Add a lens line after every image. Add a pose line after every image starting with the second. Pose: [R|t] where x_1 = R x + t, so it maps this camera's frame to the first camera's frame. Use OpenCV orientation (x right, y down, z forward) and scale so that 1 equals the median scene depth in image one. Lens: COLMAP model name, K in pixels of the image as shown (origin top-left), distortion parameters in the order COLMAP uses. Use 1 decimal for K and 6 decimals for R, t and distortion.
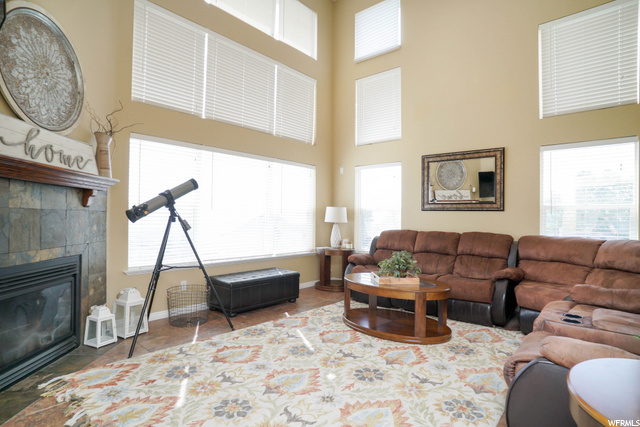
lens RADIAL K [[334.3, 0, 319.8], [0, 334.3, 214.8], [0, 0, 1]] dist [-0.052141, 0.021028]
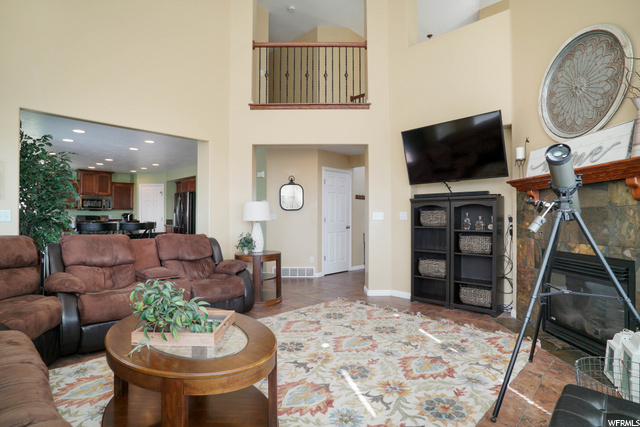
lens RADIAL K [[334.3, 0, 316.3], [0, 334.3, 214.4], [0, 0, 1]] dist [-0.052141, 0.021028]
pose [[-0.998520, -0.006902, 0.053952, -0.000842], [-0.008044, 0.999748, -0.020969, 0.032420], [-0.053794, -0.021372, -0.998323, 1.909001]]
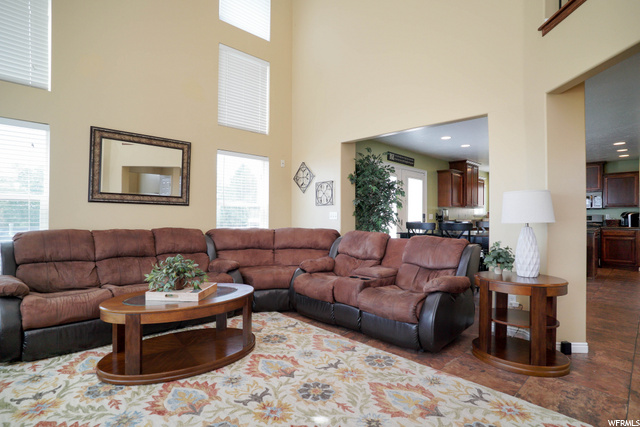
lens RADIAL K [[334.3, 0, 310.0], [0, 334.3, 211.9], [0, 0, 1]] dist [-0.052141, 0.021028]
pose [[0.102819, 0.008542, 0.994663, -0.632220], [-0.013102, 0.999888, -0.007232, 0.015066], [-0.994614, -0.012289, 0.102920, 0.814202]]
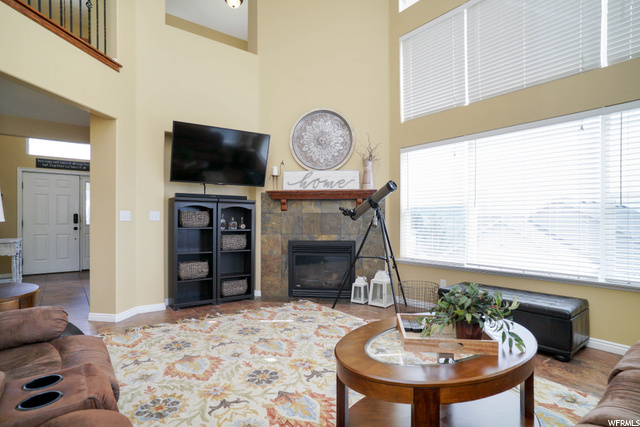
lens RADIAL K [[334.3, 0, 314.2], [0, 334.3, 222.0], [0, 0, 1]] dist [-0.052141, 0.021028]
pose [[-0.192511, -0.007707, -0.981265, 0.916700], [0.007254, 0.999931, -0.009276, 0.045466], [0.981268, -0.008904, -0.192441, 1.161505]]
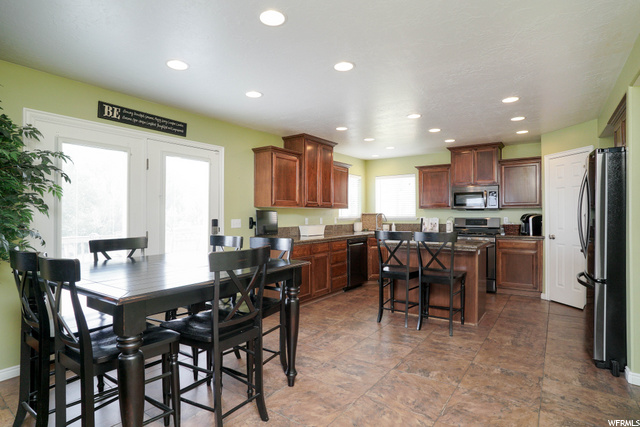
lens RADIAL K [[334.3, 0, 319.9], [0, 334.3, 213.2], [0, 0, 1]] dist [-0.052141, 0.021028]
pose [[-0.078461, 0.005238, 0.996903, 0.422725], [-0.005639, 0.999968, -0.005698, -0.022027], [-0.996901, -0.006069, -0.078429, -0.102446]]
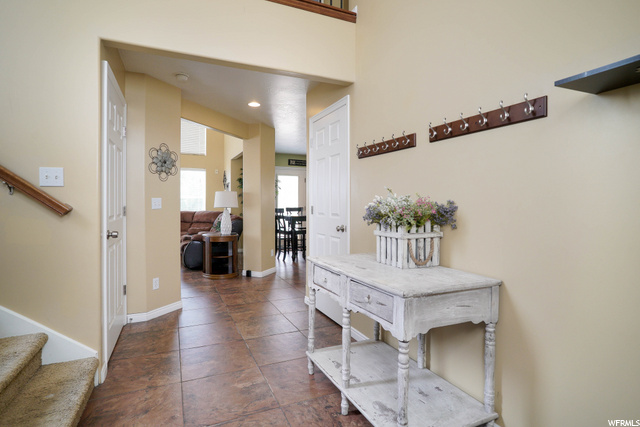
lens RADIAL K [[334.3, 0, 316.9], [0, 334.3, 208.7], [0, 0, 1]] dist [-0.052141, 0.021028]
pose [[0.420234, -0.020322, 0.907188, -1.147514], [-0.008248, 0.999622, 0.026213, -0.021047], [-0.907378, -0.018498, 0.419907, -1.000517]]
